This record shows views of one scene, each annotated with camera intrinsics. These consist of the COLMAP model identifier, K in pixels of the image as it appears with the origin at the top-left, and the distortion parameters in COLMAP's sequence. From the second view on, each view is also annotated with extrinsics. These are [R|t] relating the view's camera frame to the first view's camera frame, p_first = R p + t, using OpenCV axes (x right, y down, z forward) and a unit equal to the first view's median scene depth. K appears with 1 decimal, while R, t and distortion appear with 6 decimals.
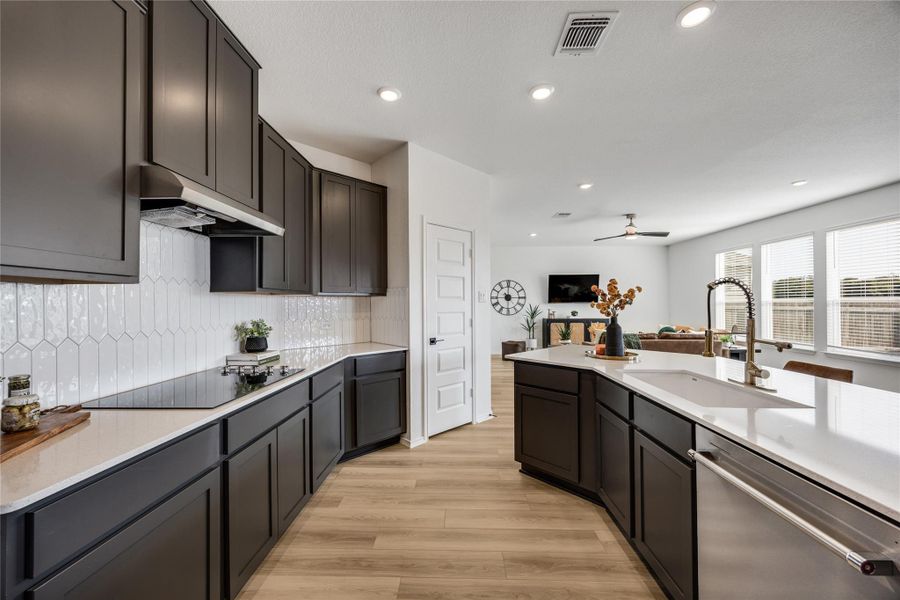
lens RADIAL K [[342.1, 0, 450.8], [0, 342.1, 303.3], [0, 0, 1]] dist [0.001127, -0.000111]
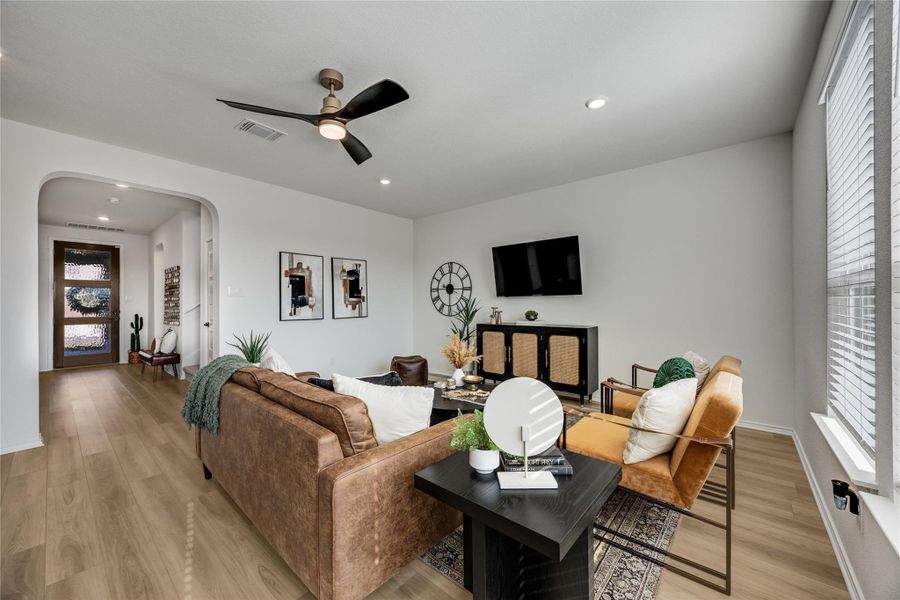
lens RADIAL K [[342.1, 0, 453.1], [0, 342.1, 301.3], [0, 0, 1]] dist [0.001127, -0.000111]
pose [[0.780194, -0.003643, -0.625527, 0.579724], [0.001719, 0.999992, -0.003680, 0.009107], [0.625535, 0.001796, 0.780194, 0.500271]]
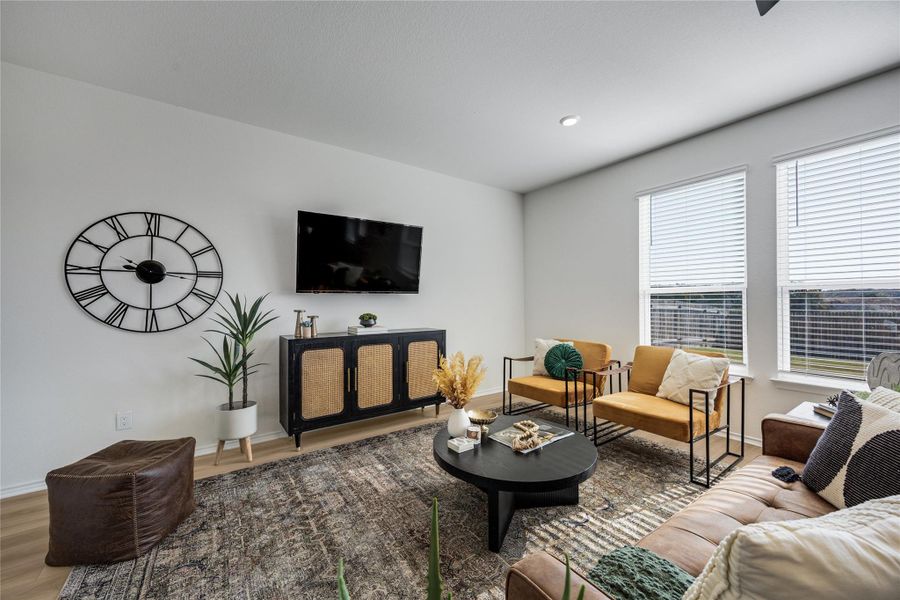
lens RADIAL K [[342.1, 0, 446.2], [0, 342.1, 301.2], [0, 0, 1]] dist [0.001127, -0.000111]
pose [[0.803828, 0.000130, 0.594862, 0.196873], [0.000050, 1.000000, -0.000286, 0.008288], [-0.594862, 0.000259, 0.803828, 0.618856]]
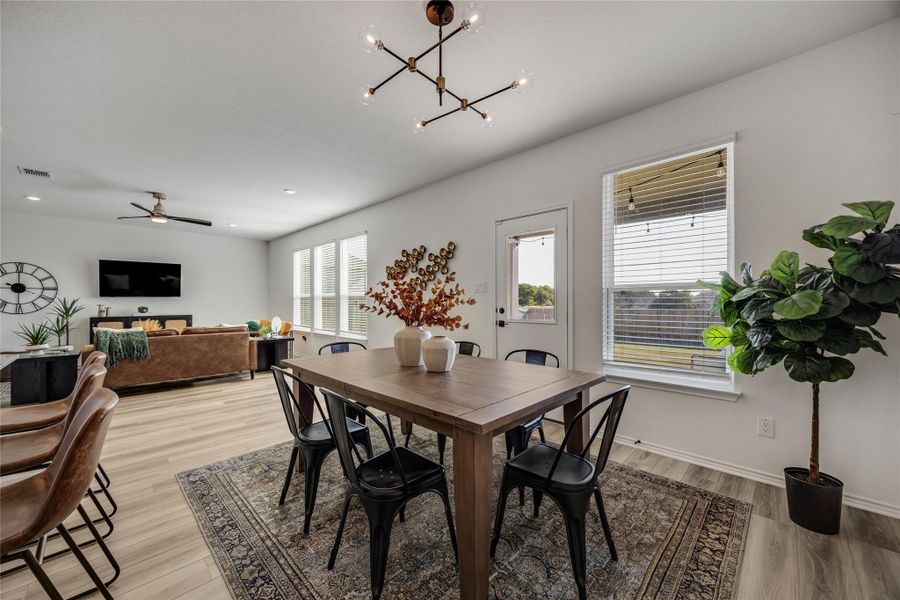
lens RADIAL K [[342.1, 0, 446.8], [0, 342.1, 301.8], [0, 0, 1]] dist [0.001127, -0.000111]
pose [[0.686434, 0.000063, 0.727192, 0.257363], [-0.001088, 0.999999, 0.000941, 0.009084], [-0.727192, -0.001437, 0.686433, -0.086072]]
